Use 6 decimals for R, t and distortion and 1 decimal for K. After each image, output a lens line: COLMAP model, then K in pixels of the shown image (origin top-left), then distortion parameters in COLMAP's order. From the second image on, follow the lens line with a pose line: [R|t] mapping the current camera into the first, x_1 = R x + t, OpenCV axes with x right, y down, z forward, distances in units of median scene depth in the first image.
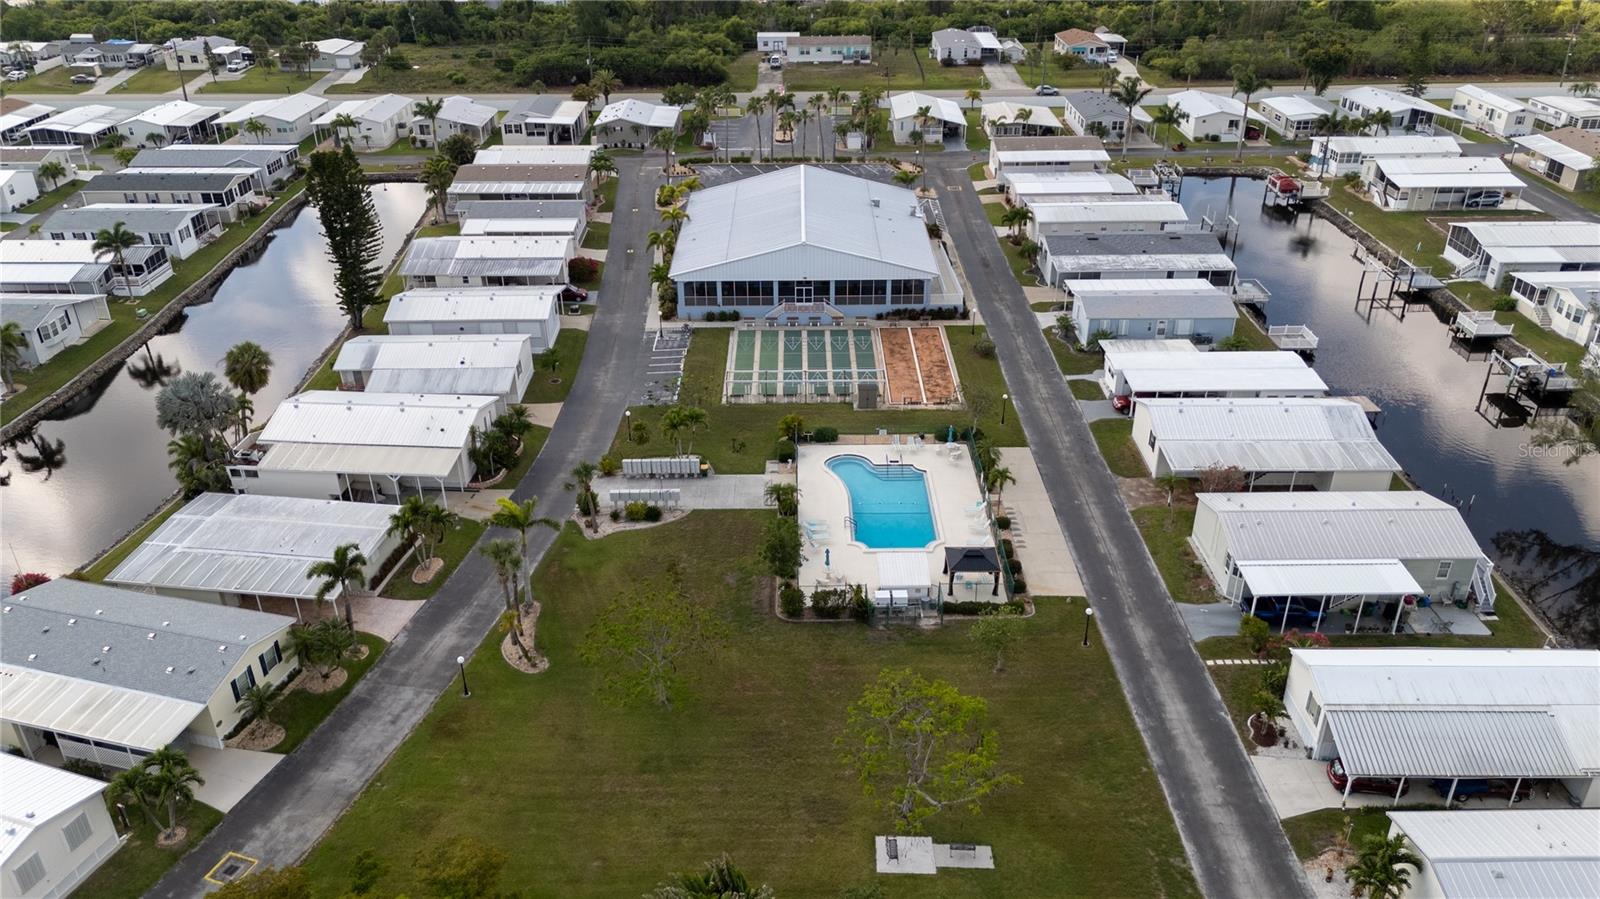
lens RADIAL K [[1177.1, 0, 804.4], [0, 1177.1, 446.8], [0, 0, 1]] dist [0.070566, -0.087456]
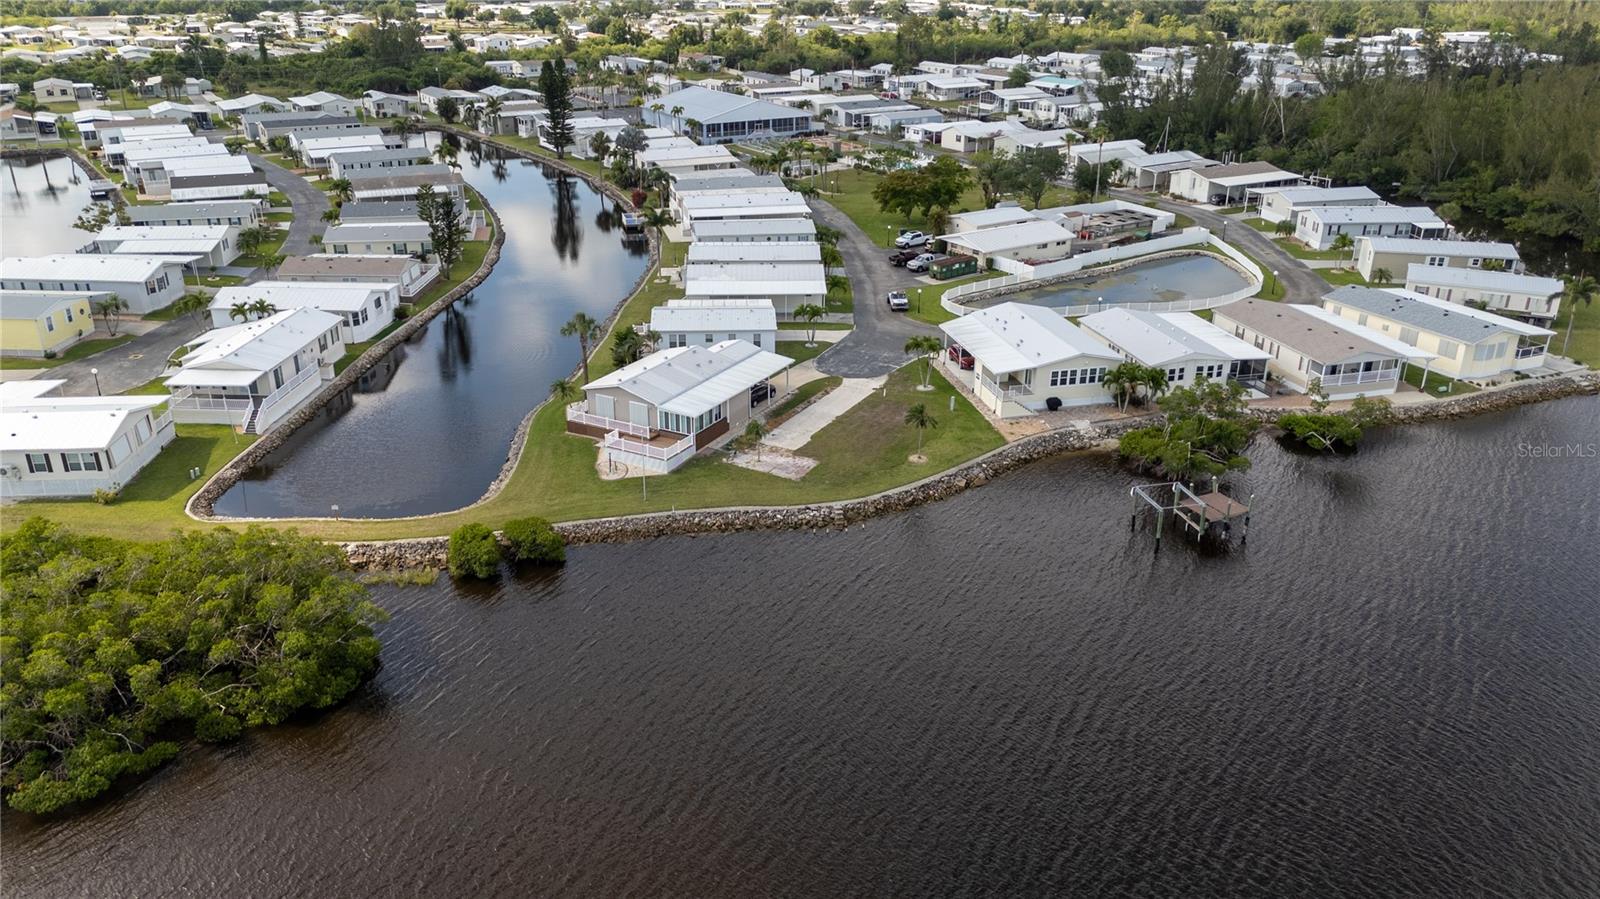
lens RADIAL K [[1177.1, 0, 804.4], [0, 1177.1, 446.8], [0, 0, 1]] dist [0.070566, -0.087456]
pose [[0.846683, -0.199499, 0.493283, -1.033483], [0.245109, 0.969068, -0.028790, 0.473064], [-0.472281, 0.145284, 0.869392, -0.706166]]
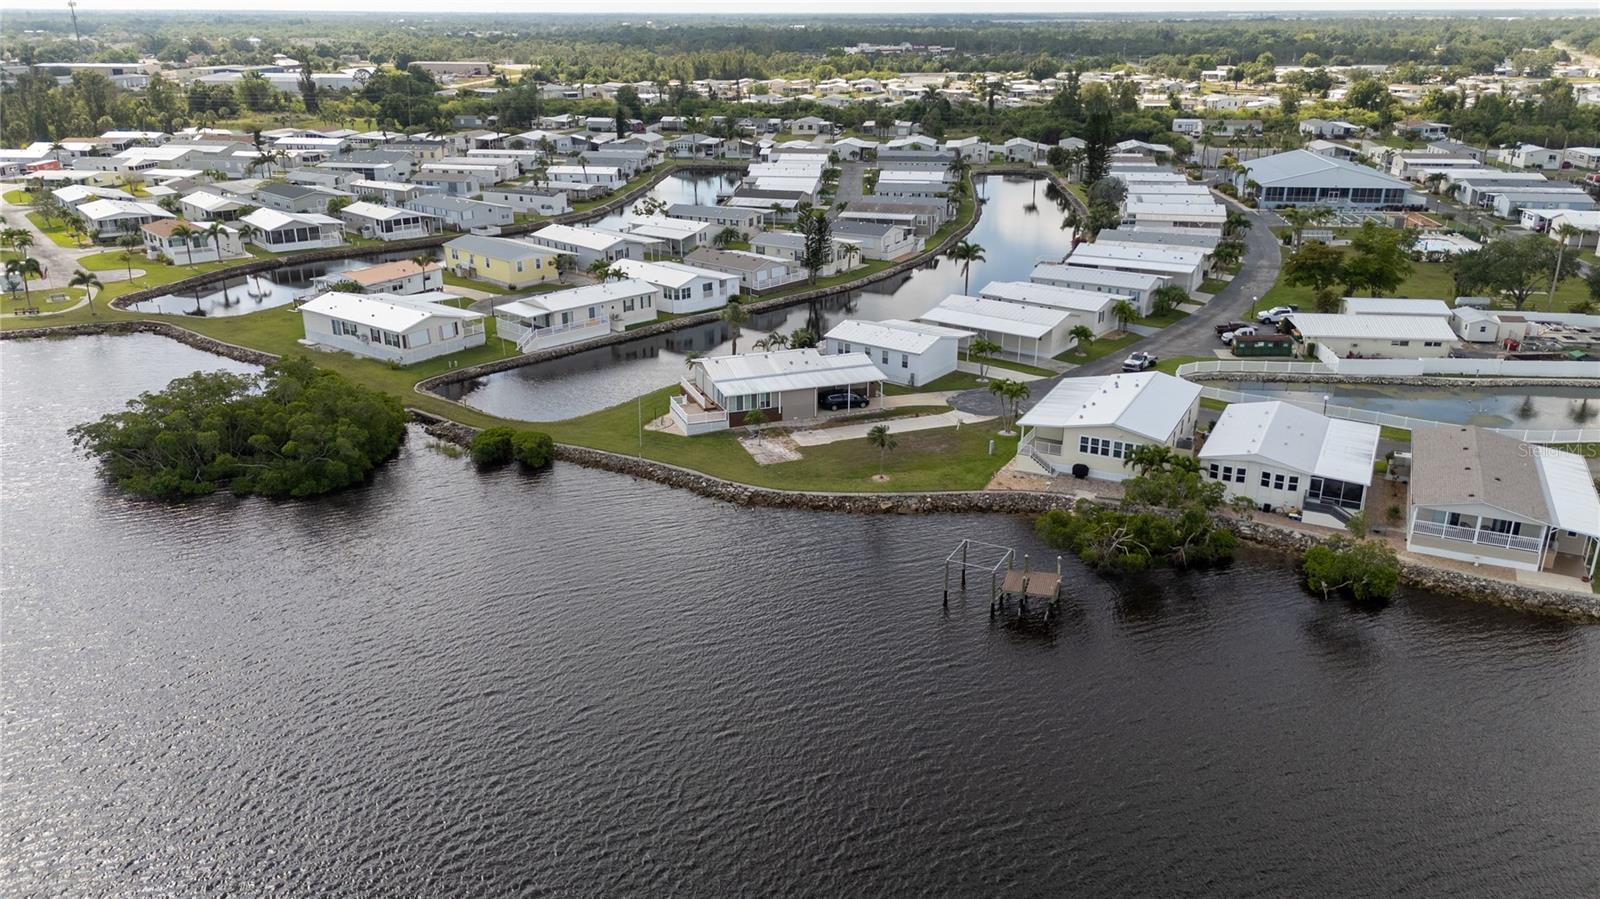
lens RADIAL K [[1177.1, 0, 804.4], [0, 1177.1, 446.8], [0, 0, 1]] dist [0.070566, -0.087456]
pose [[0.988062, 0.053759, -0.144373, -0.524689], [-0.073749, 0.987837, -0.136893, 0.570180], [0.135258, 0.145906, 0.980009, -0.870096]]
